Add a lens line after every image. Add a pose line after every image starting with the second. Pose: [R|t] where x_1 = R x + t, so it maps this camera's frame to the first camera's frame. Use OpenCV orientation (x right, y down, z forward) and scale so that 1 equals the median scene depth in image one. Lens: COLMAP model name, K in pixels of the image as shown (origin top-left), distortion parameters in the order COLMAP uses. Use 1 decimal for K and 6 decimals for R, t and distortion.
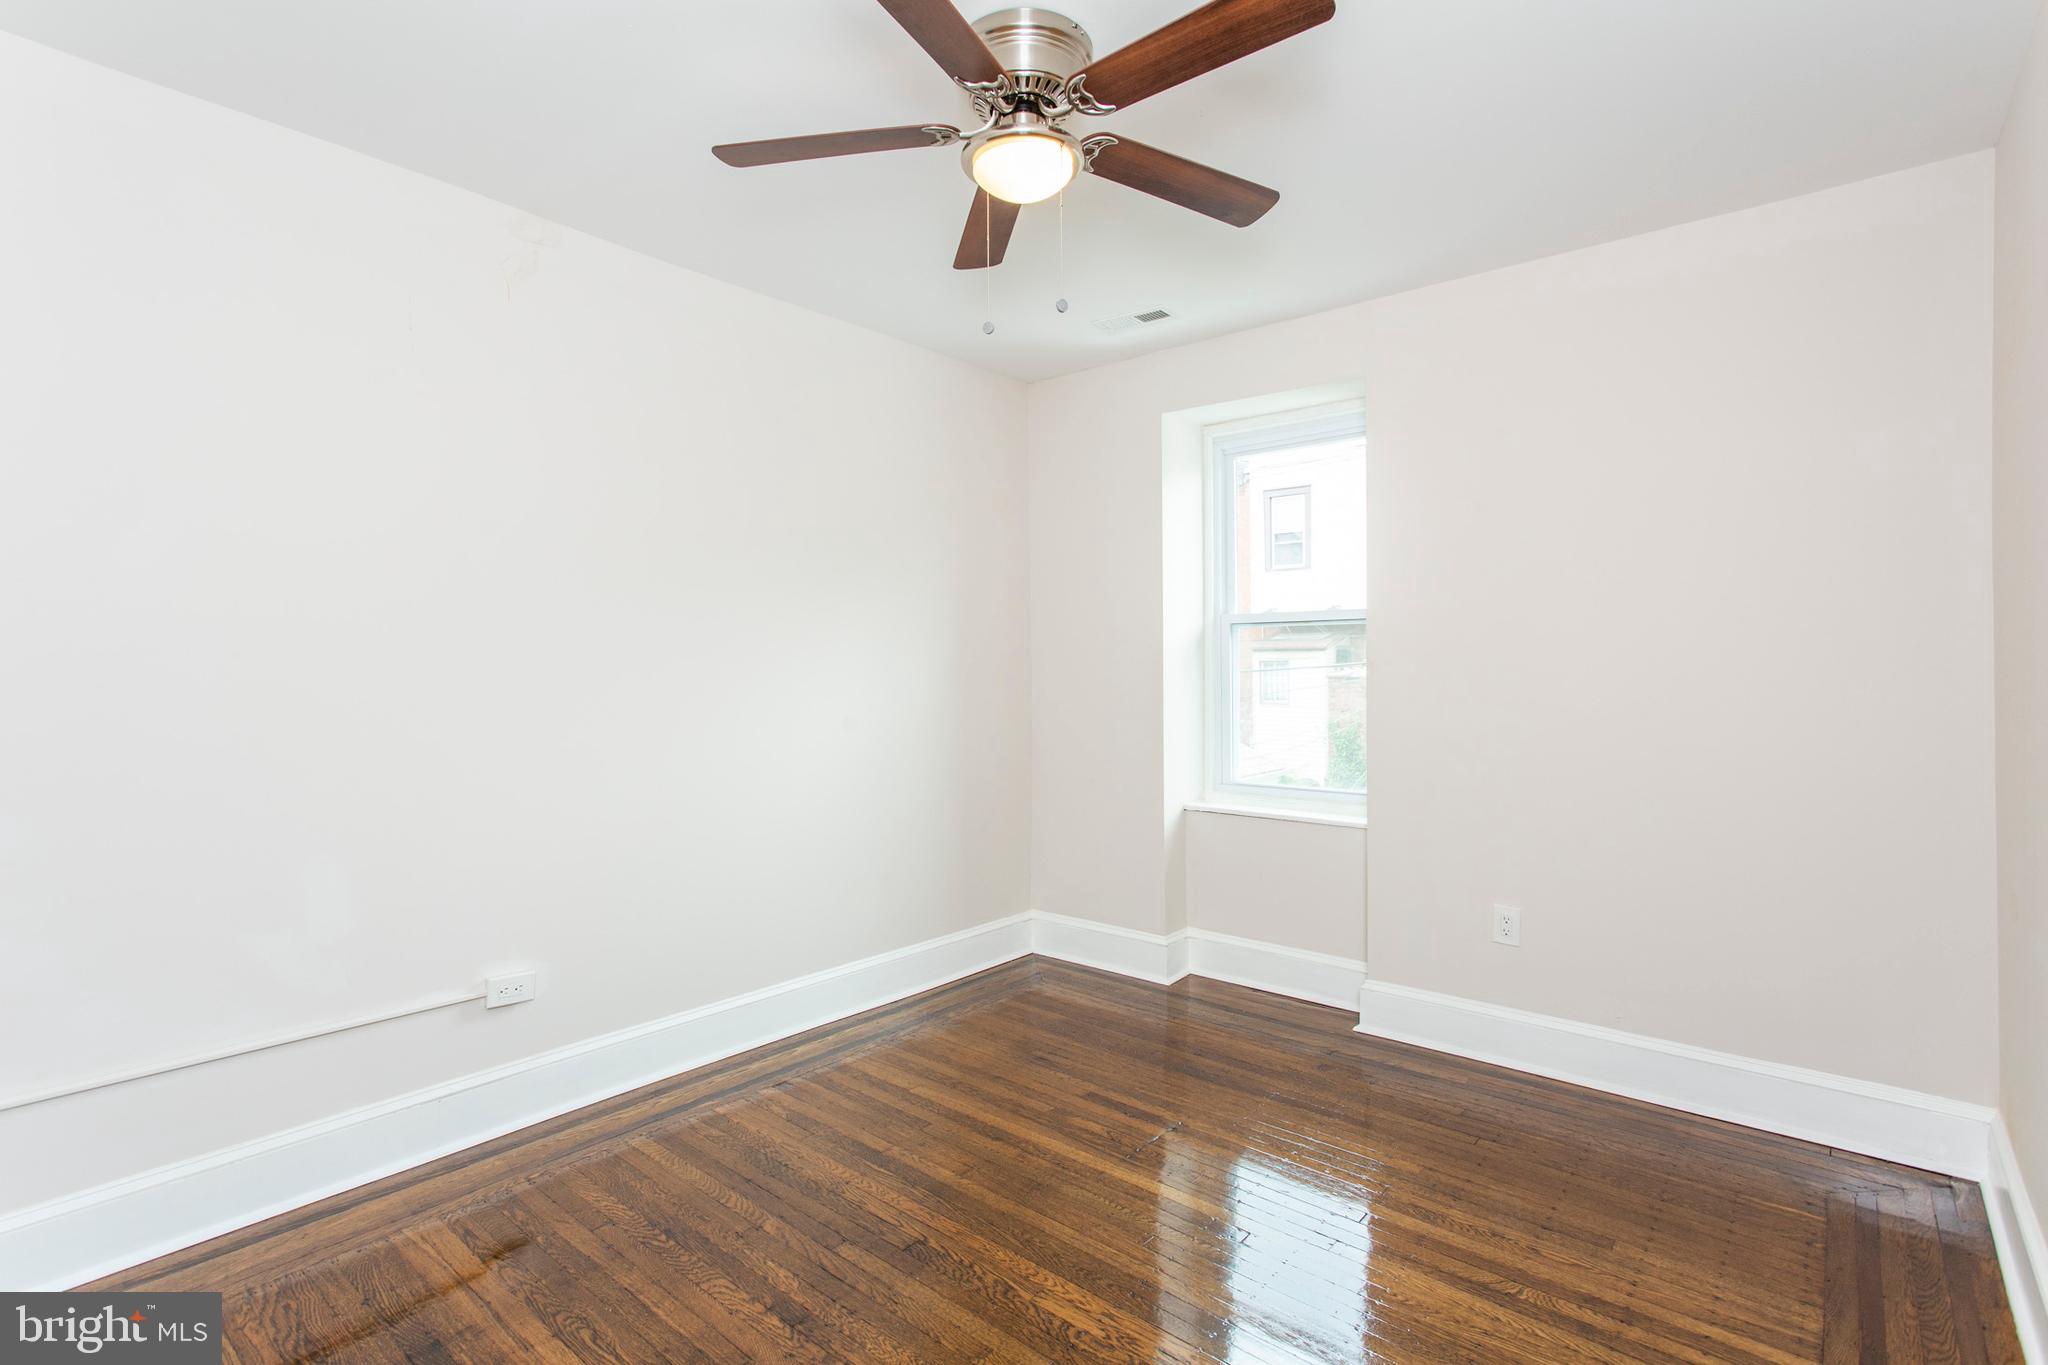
lens RADIAL K [[979.9, 0, 1012.1], [0, 979.9, 665.9], [0, 0, 1]] dist [0.004024, 0.000666]
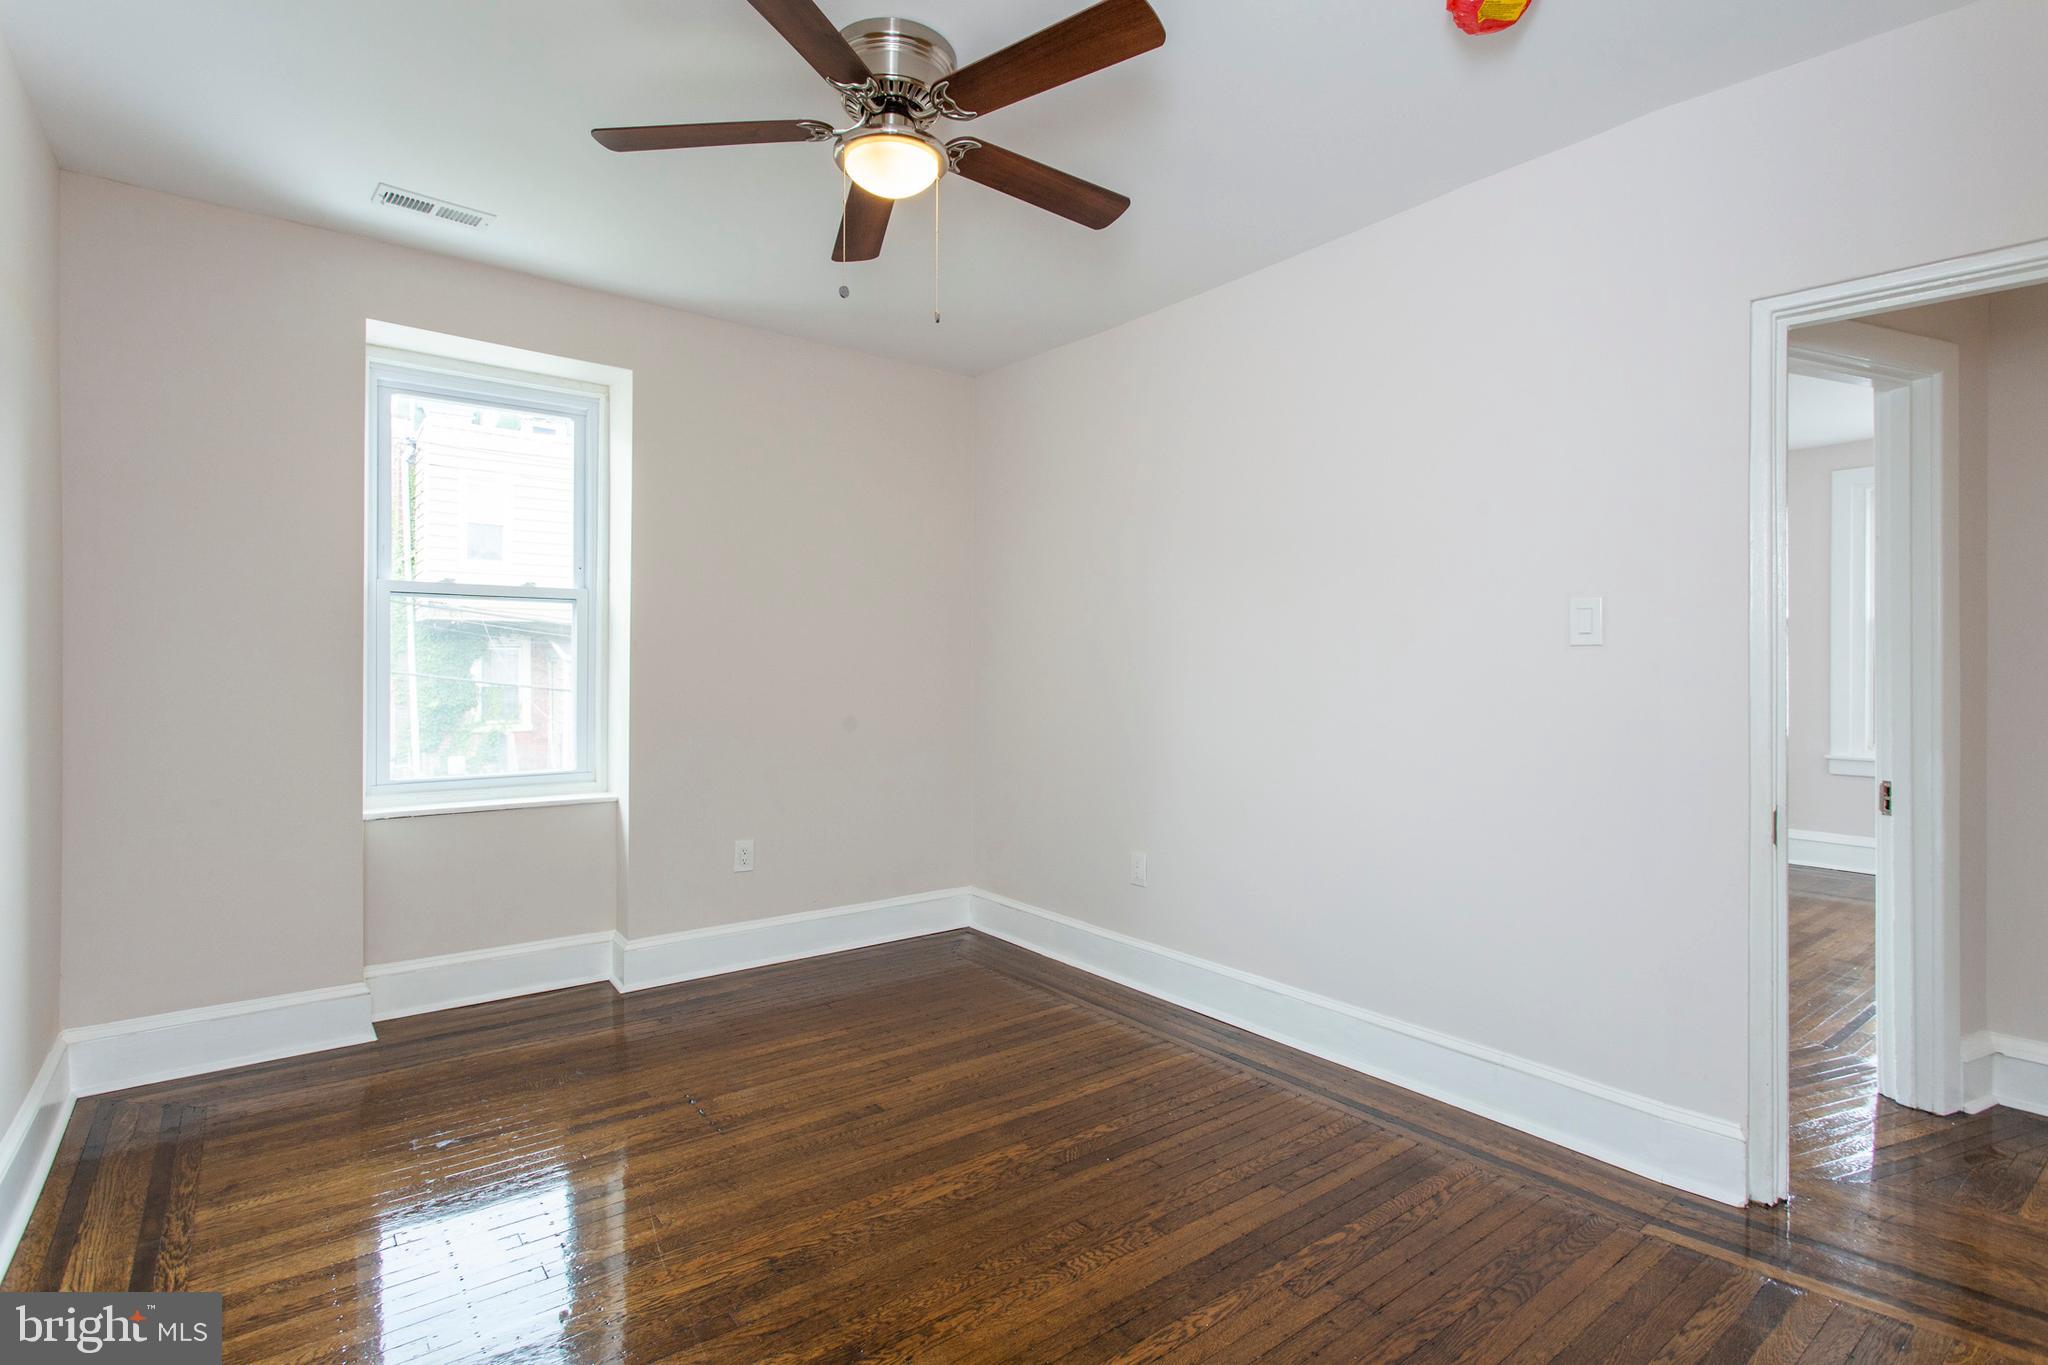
lens RADIAL K [[979.9, 0, 1012.1], [0, 979.9, 665.9], [0, 0, 1]] dist [0.004024, 0.000666]
pose [[0.200849, 0.011427, 0.979556, -0.943798], [-0.007425, 0.999921, -0.010142, 0.047749], [-0.979594, -0.005236, 0.200918, 0.608735]]
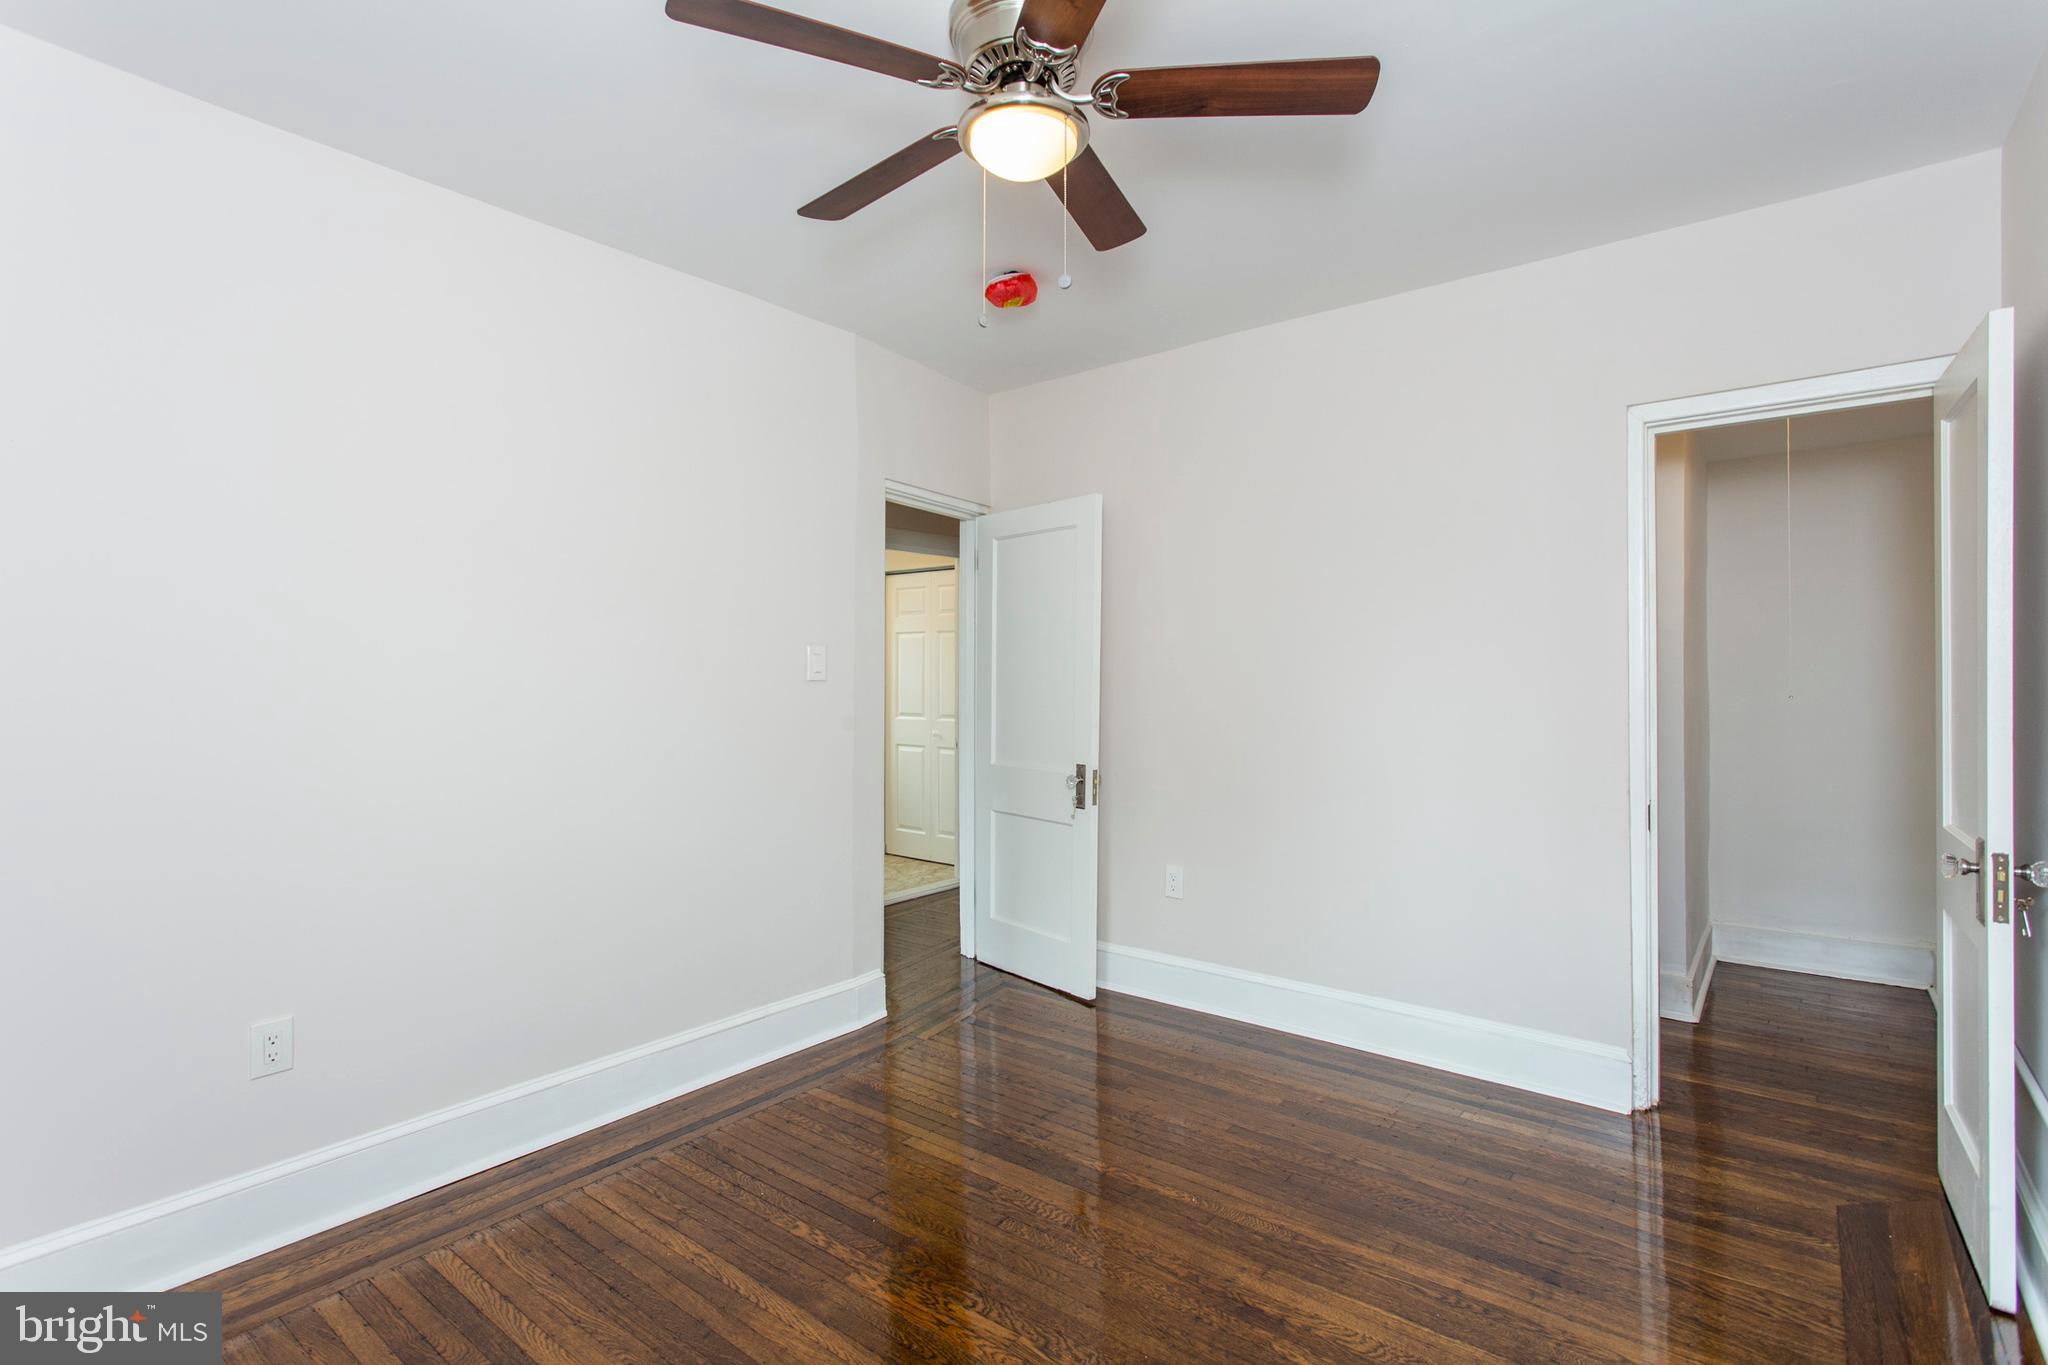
lens RADIAL K [[979.9, 0, 1012.1], [0, 979.9, 665.9], [0, 0, 1]] dist [0.004024, 0.000666]
pose [[-0.999428, 0.003497, -0.033633, 0.051867], [0.003832, 0.999944, -0.009897, -0.000206], [0.033596, -0.010020, -0.999385, 1.799998]]
